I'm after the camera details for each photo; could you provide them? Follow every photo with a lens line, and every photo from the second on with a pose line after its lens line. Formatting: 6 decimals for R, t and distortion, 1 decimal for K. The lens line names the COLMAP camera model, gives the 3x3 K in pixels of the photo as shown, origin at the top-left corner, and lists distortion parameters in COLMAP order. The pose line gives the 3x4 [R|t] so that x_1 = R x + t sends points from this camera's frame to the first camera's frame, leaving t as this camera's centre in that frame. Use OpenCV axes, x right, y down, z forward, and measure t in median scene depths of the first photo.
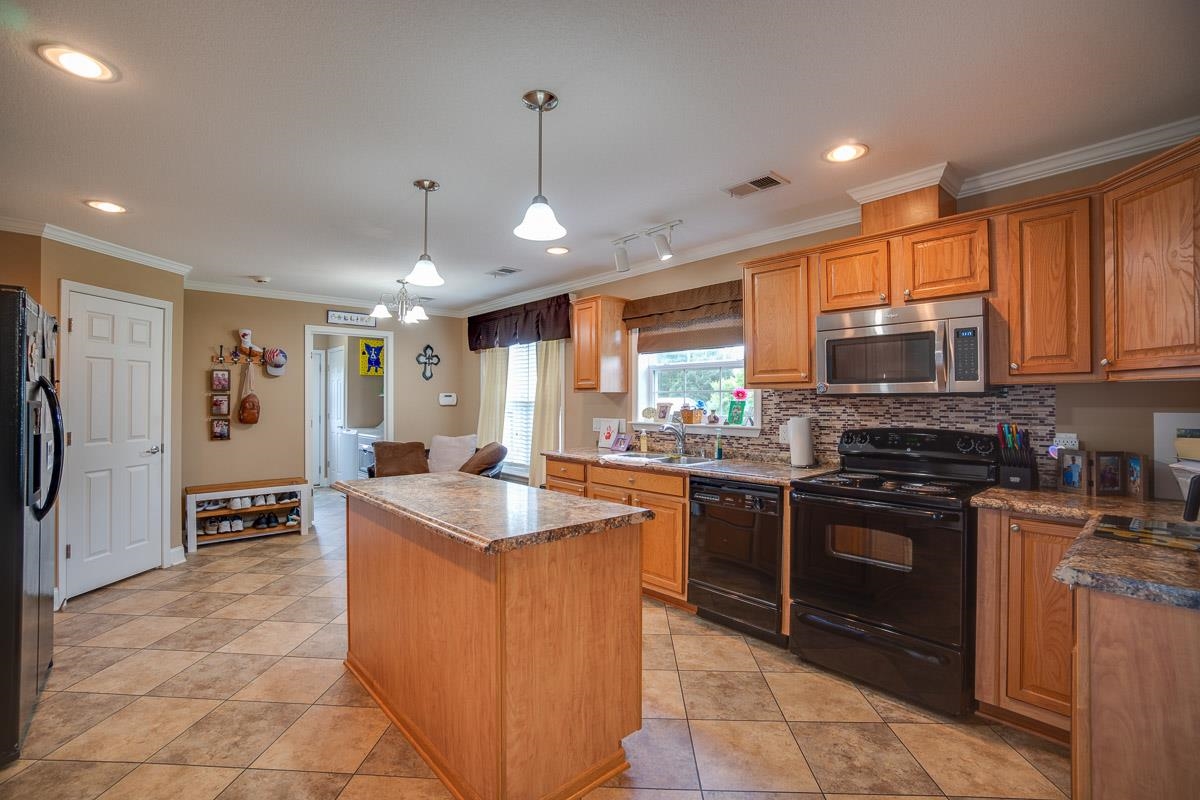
lens RADIAL K [[523.0, 0, 599.9], [0, 523.0, 397.8], [0, 0, 1]] dist [-0.020558, 0.000608]
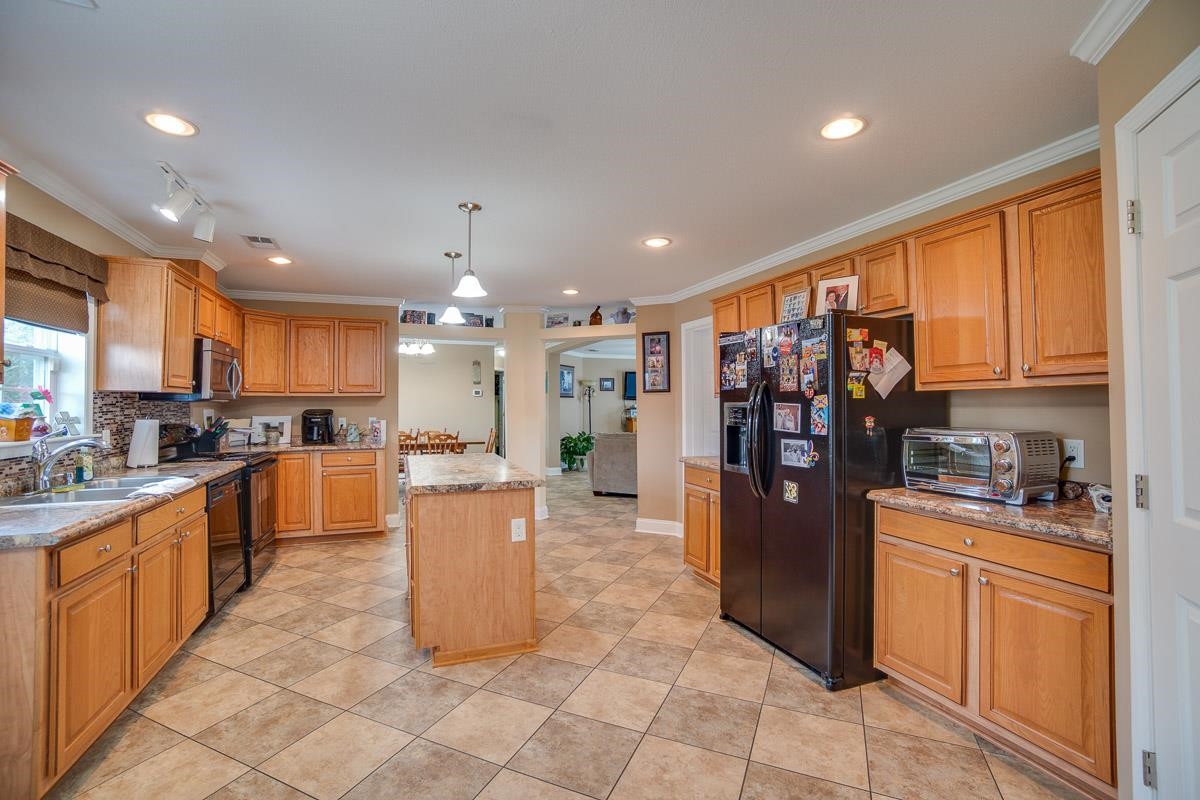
lens RADIAL K [[523.0, 0, 598.3], [0, 523.0, 399.7], [0, 0, 1]] dist [-0.020558, 0.000608]
pose [[-0.934706, 0.004926, 0.355388, -1.081362], [-0.003172, 0.999749, -0.022201, 0.028175], [-0.355408, -0.021878, -0.934455, 2.149724]]
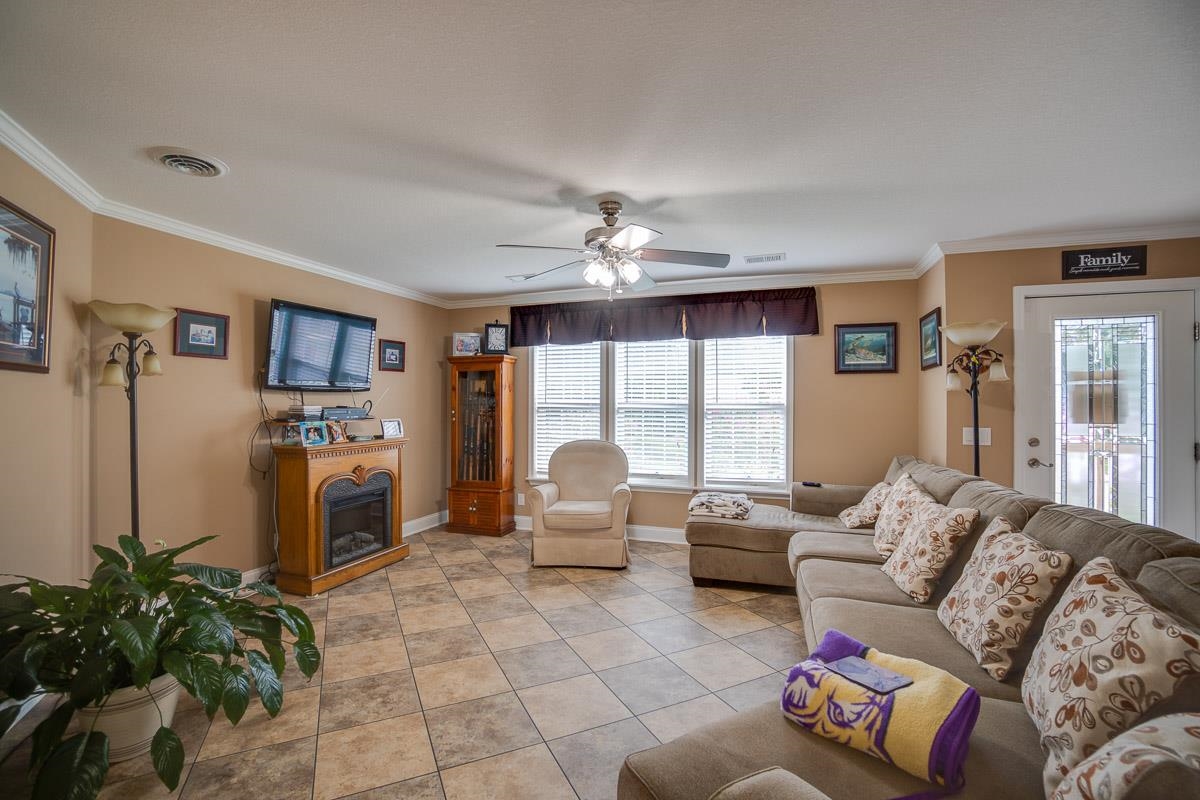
lens RADIAL K [[523.0, 0, 599.4], [0, 523.0, 401.1], [0, 0, 1]] dist [-0.020558, 0.000608]
pose [[-0.870504, -0.004391, -0.492142, -0.403816], [0.003769, 0.999871, -0.015589, 0.005578], [0.492147, -0.015425, -0.870375, 0.769622]]
